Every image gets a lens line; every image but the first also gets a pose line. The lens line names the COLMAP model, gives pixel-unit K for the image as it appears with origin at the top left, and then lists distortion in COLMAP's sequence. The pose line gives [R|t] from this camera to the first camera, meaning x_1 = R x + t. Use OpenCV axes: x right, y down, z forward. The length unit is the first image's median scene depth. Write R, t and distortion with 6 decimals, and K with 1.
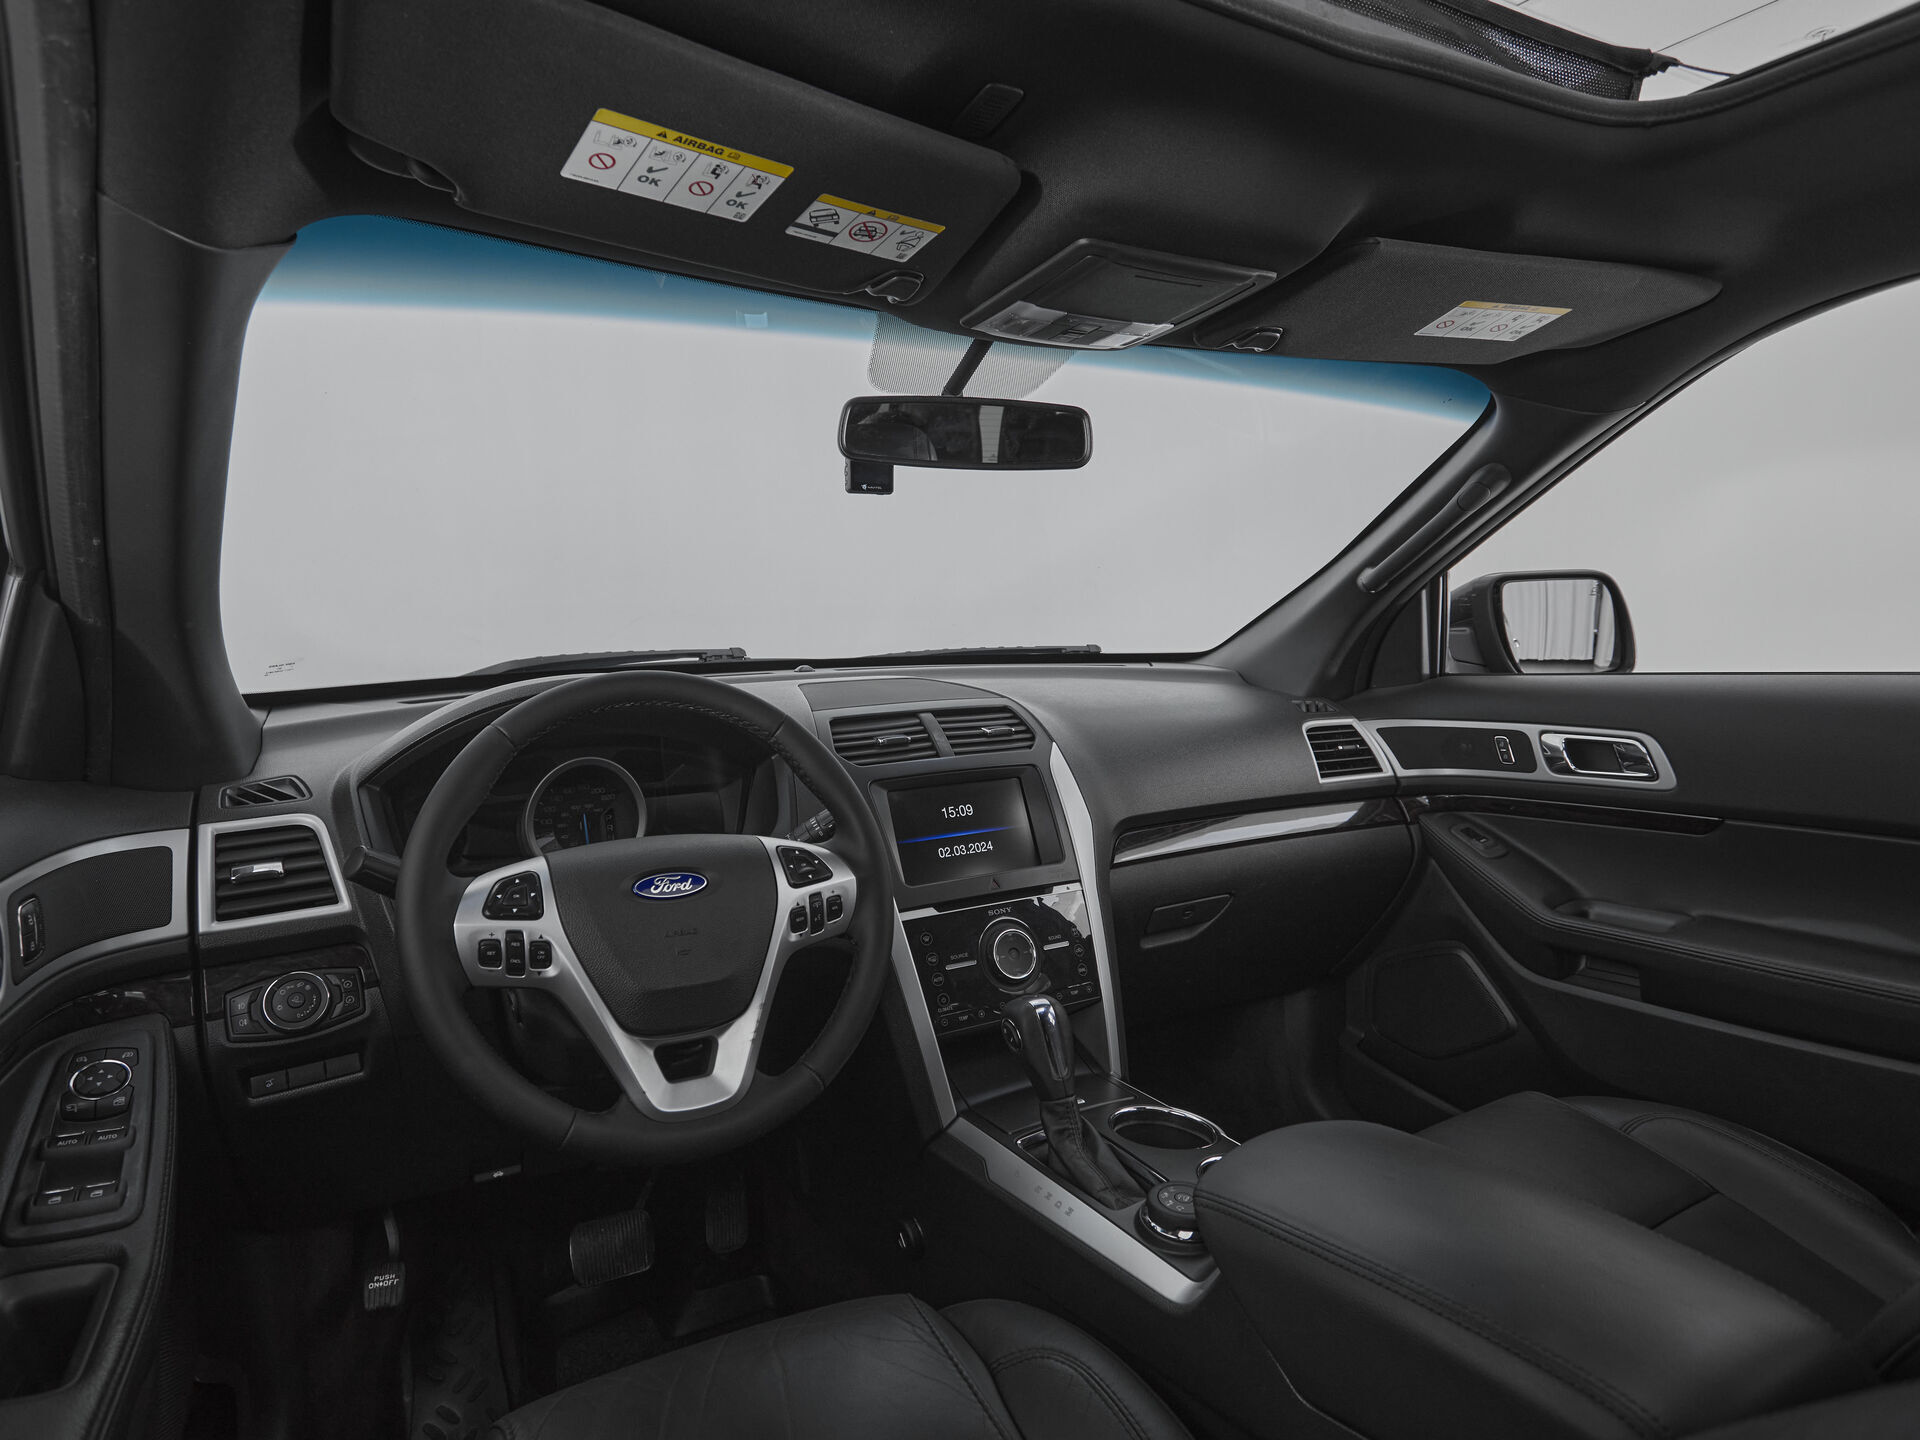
lens RADIAL K [[1015.0, 0, 892.6], [0, 1015.0, 721.8], [0, 0, 1]] dist [-0.003863, 0.000256]
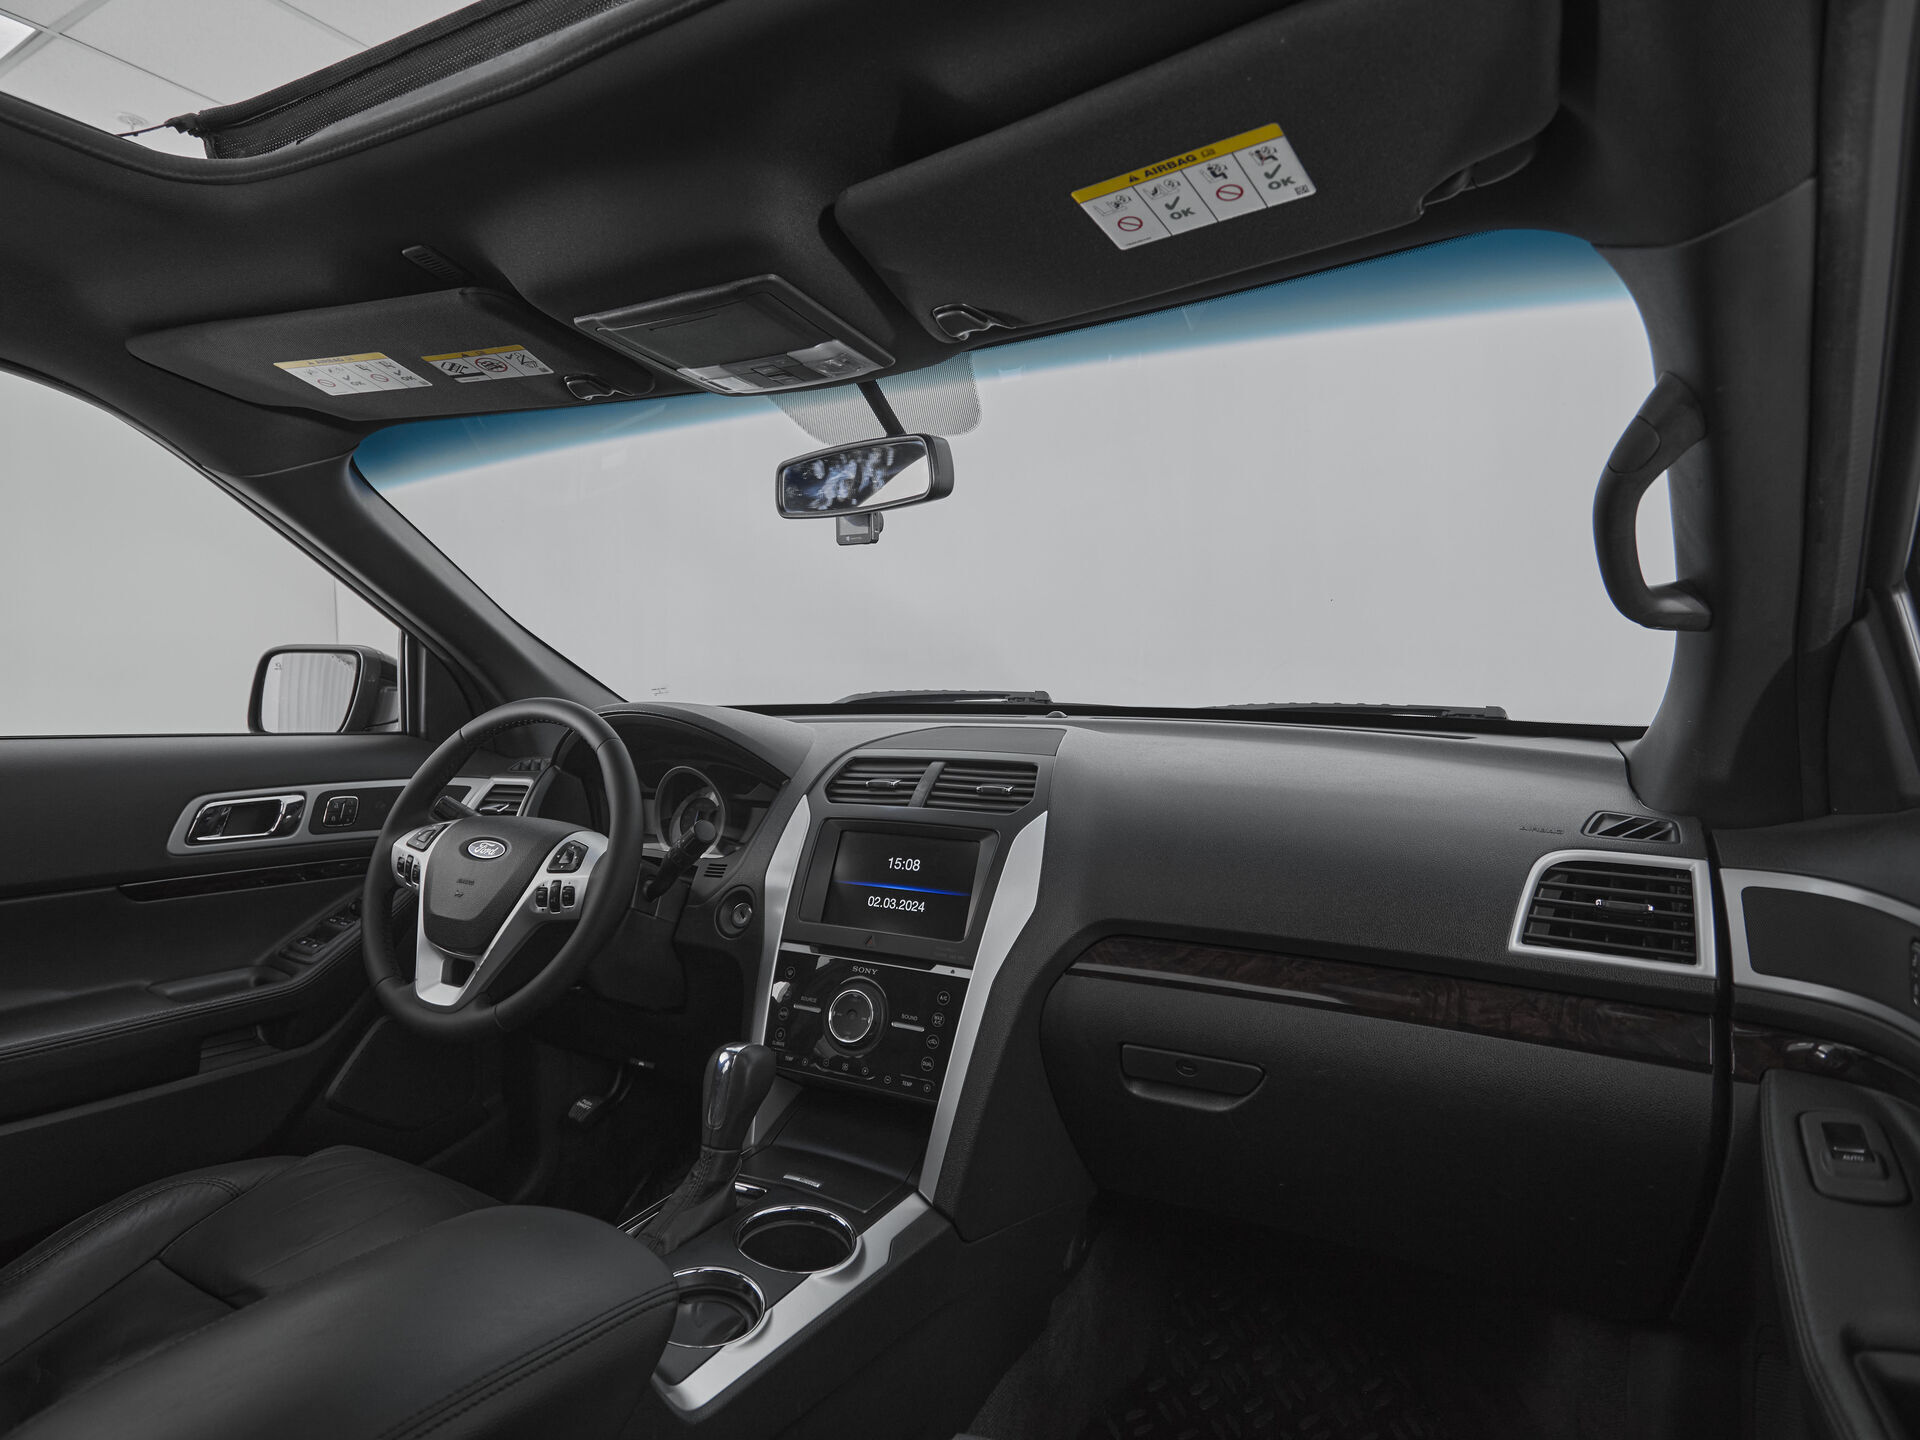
lens RADIAL K [[1015.0, 0, 928.5], [0, 1015.0, 723.9], [0, 0, 1]] dist [-0.003863, 0.000256]
pose [[0.576924, 0.062268, -0.814421, 1.082032], [-0.092872, 0.995624, 0.010334, -0.071388], [0.811501, 0.069675, 0.580182, 0.572963]]
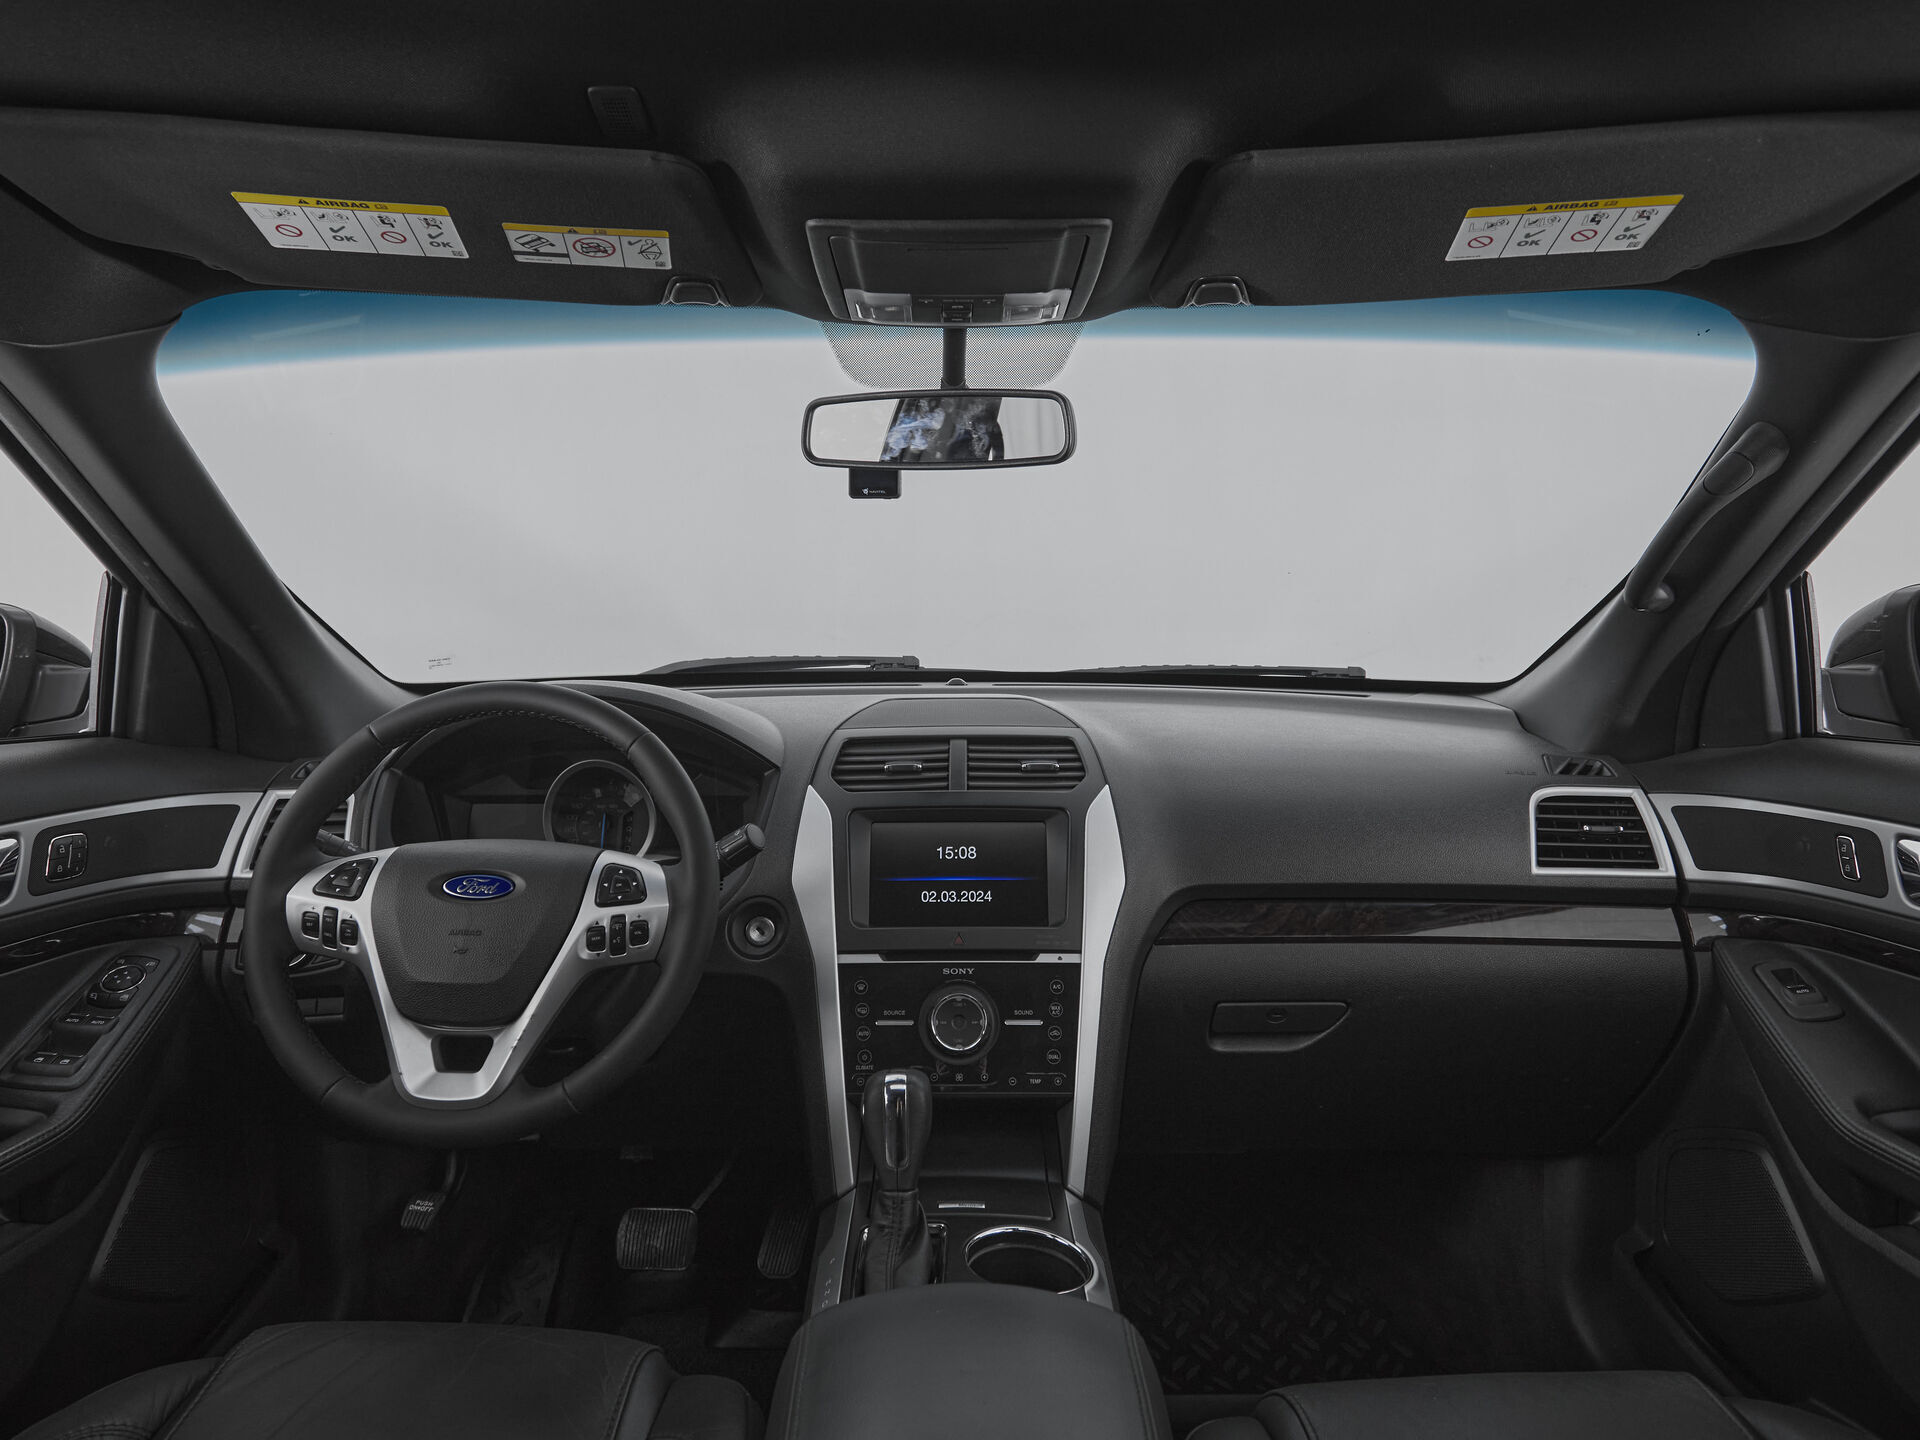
lens RADIAL K [[1122.6, 0, 947.2], [0, 1122.6, 724.4], [0, 0, 1]] dist [-0.001581, 0.000596]
pose [[0.890507, 0.063298, -0.450544, 0.623851], [-0.063729, 0.997866, 0.014232, -0.047141], [0.450483, 0.016039, 0.892641, 0.150503]]
